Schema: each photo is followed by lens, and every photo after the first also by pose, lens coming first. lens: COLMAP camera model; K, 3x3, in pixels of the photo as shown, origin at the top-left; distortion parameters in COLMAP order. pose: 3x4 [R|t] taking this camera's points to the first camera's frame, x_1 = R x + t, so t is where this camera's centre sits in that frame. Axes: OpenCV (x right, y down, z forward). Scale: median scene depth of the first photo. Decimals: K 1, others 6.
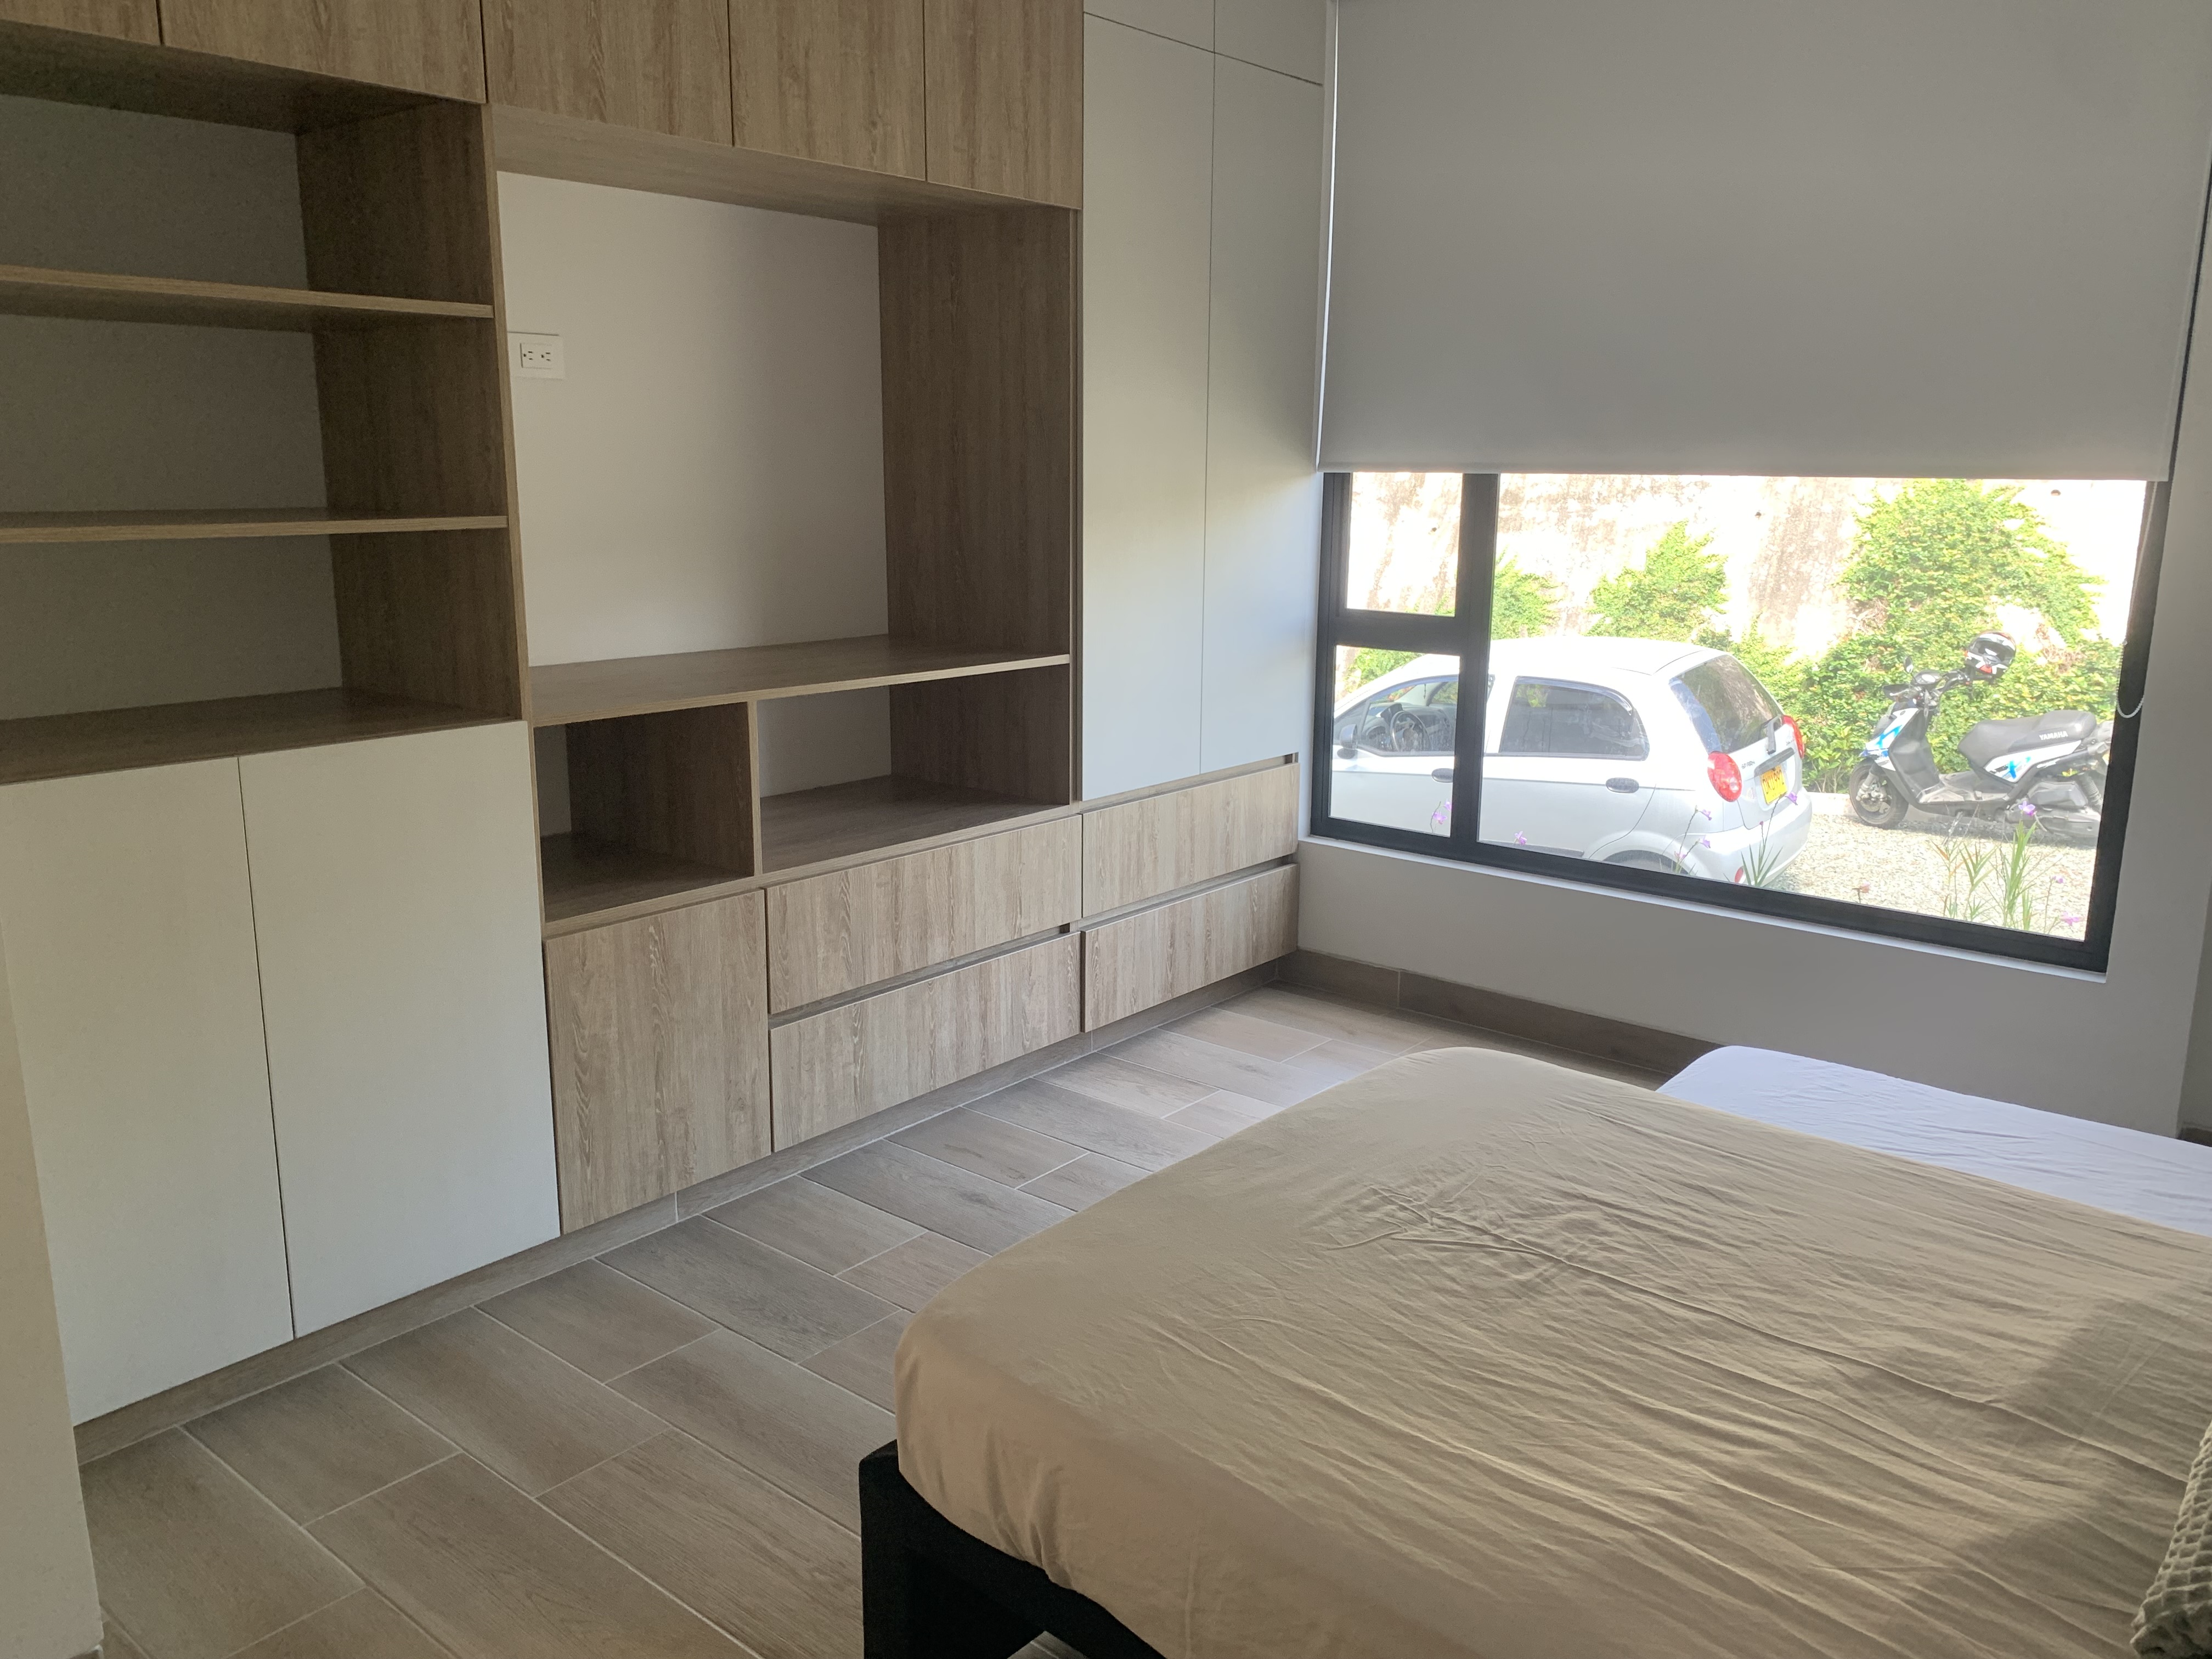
lens RADIAL K [[1673.9, 0, 1120.6], [0, 1673.9, 823.4], [0, 0, 1]] dist [0.048122, -0.051200]
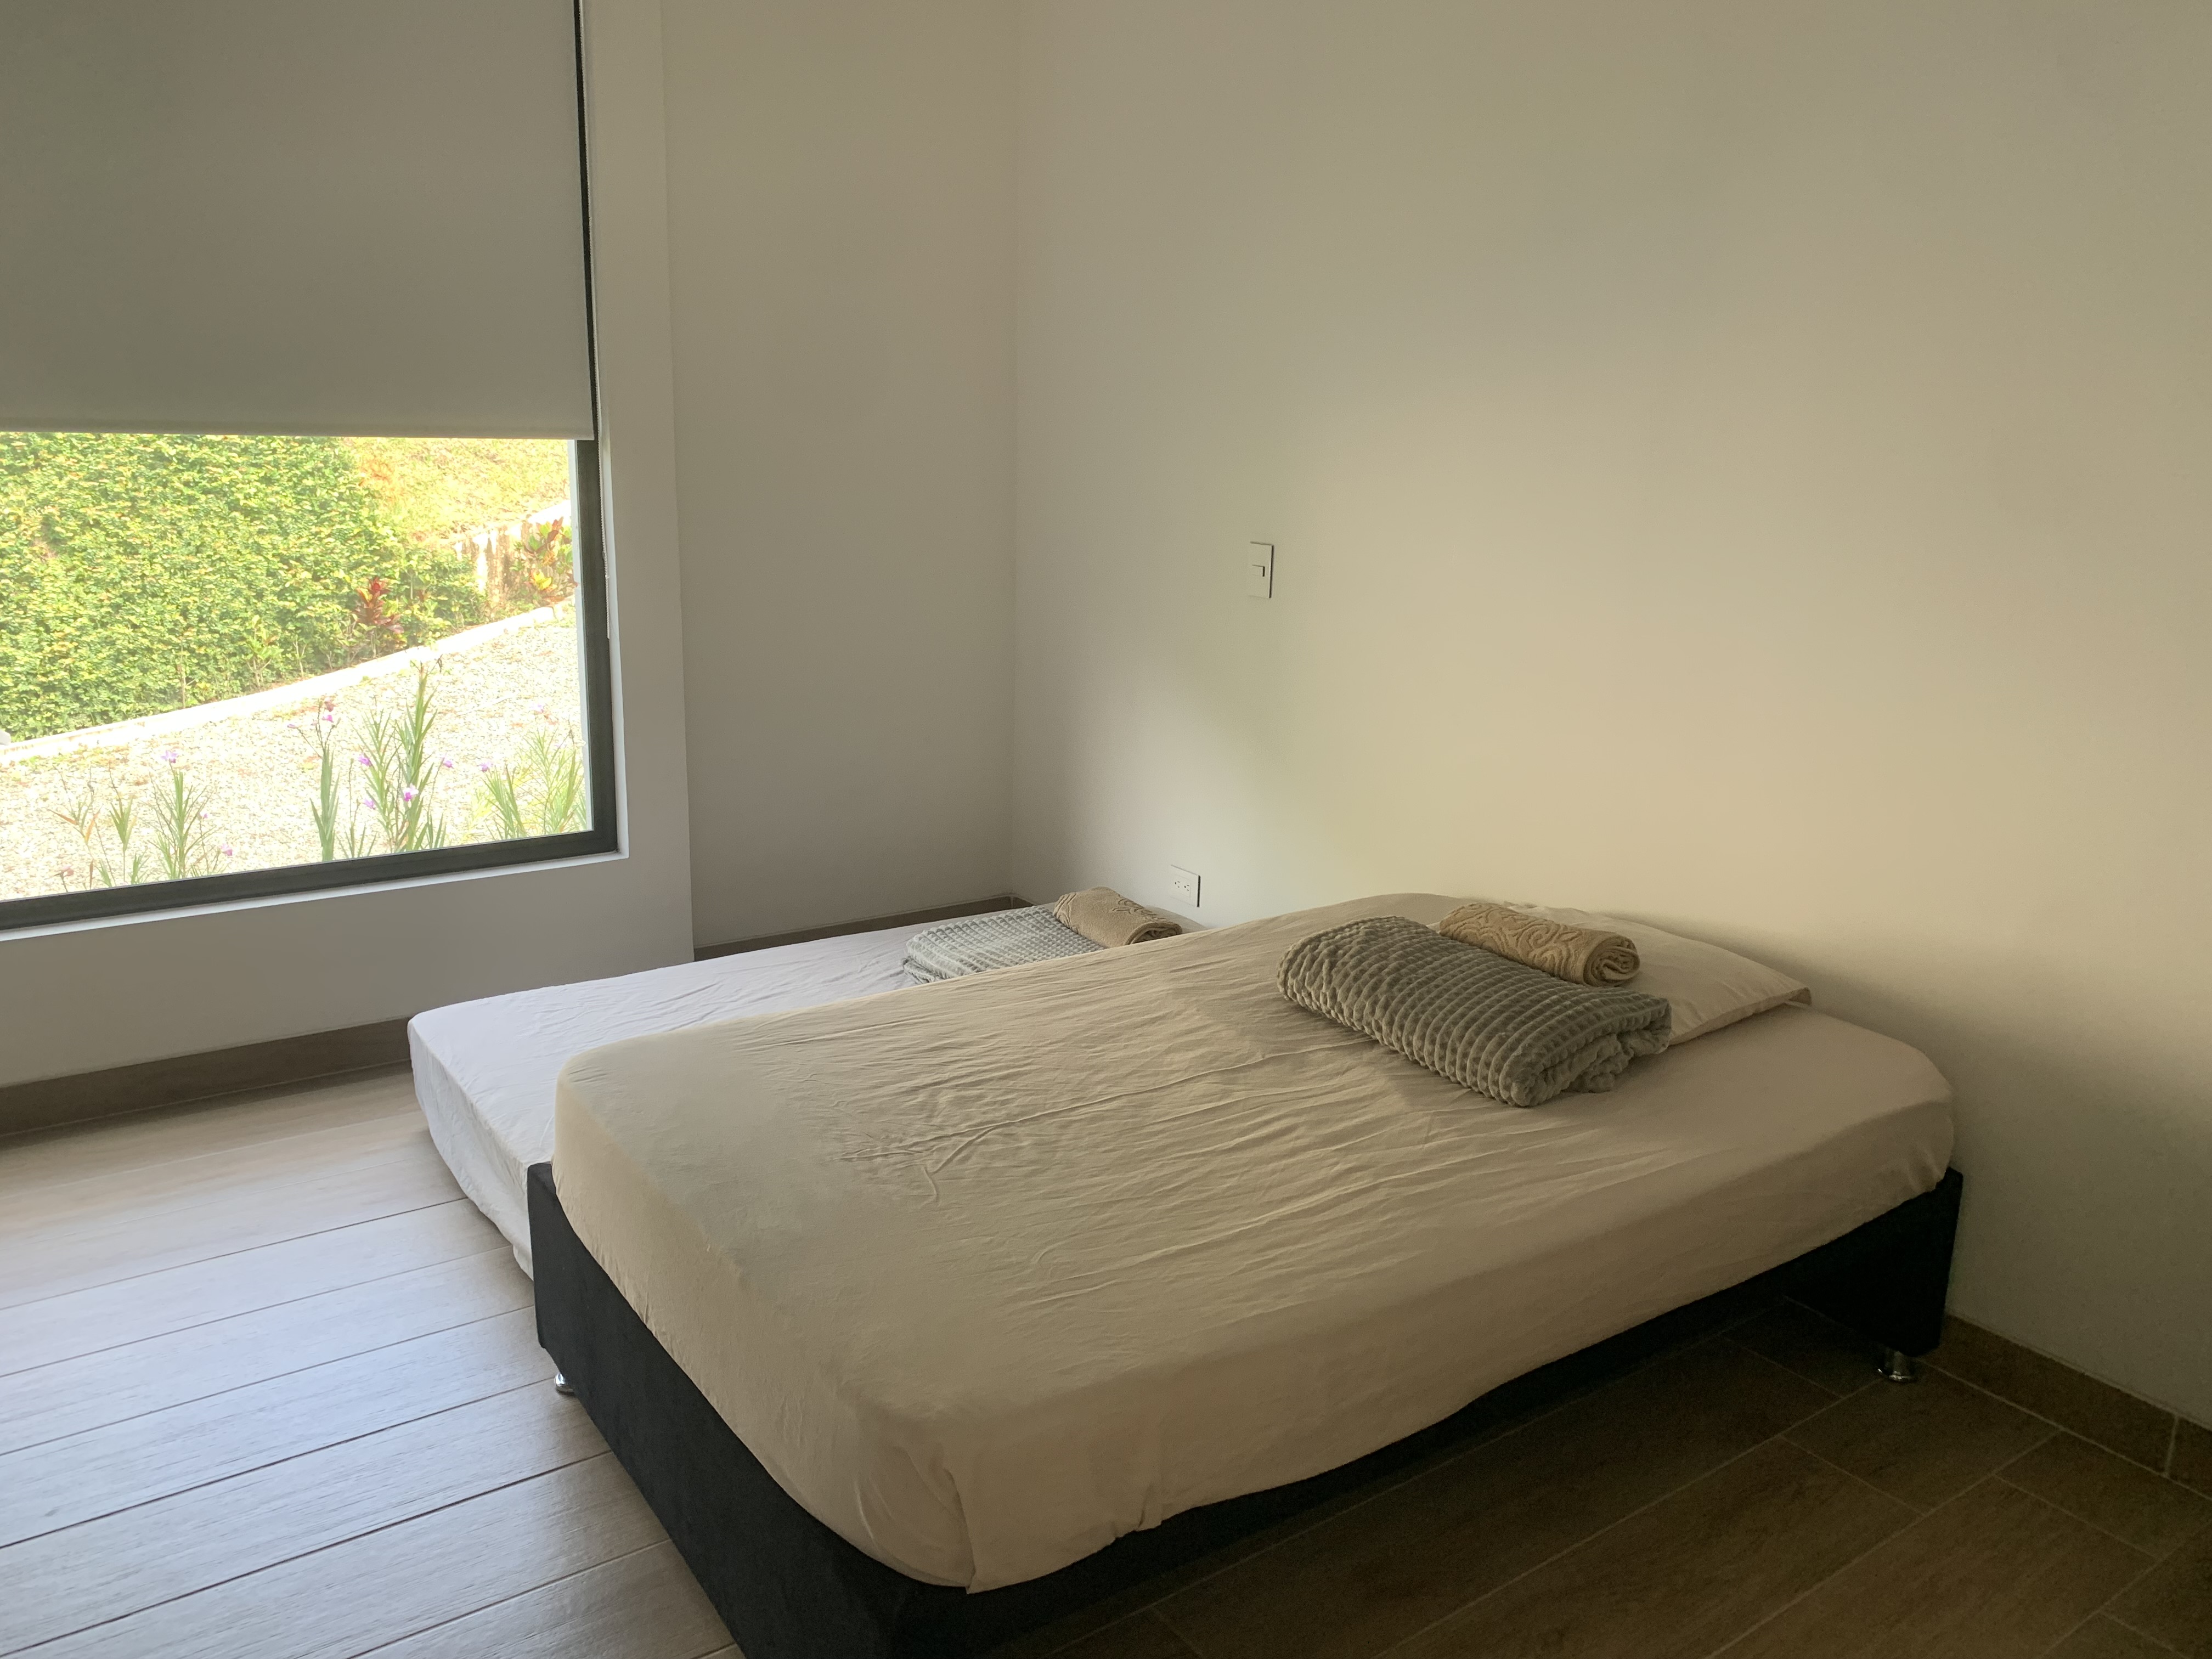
lens RADIAL K [[1673.9, 0, 1121.4], [0, 1673.9, 832.3], [0, 0, 1]] dist [0.048122, -0.051200]
pose [[0.274483, -0.241624, 0.930740, -0.829798], [0.192576, 0.962119, 0.192978, -0.165982], [-0.942111, 0.126269, 0.310617, 0.557280]]
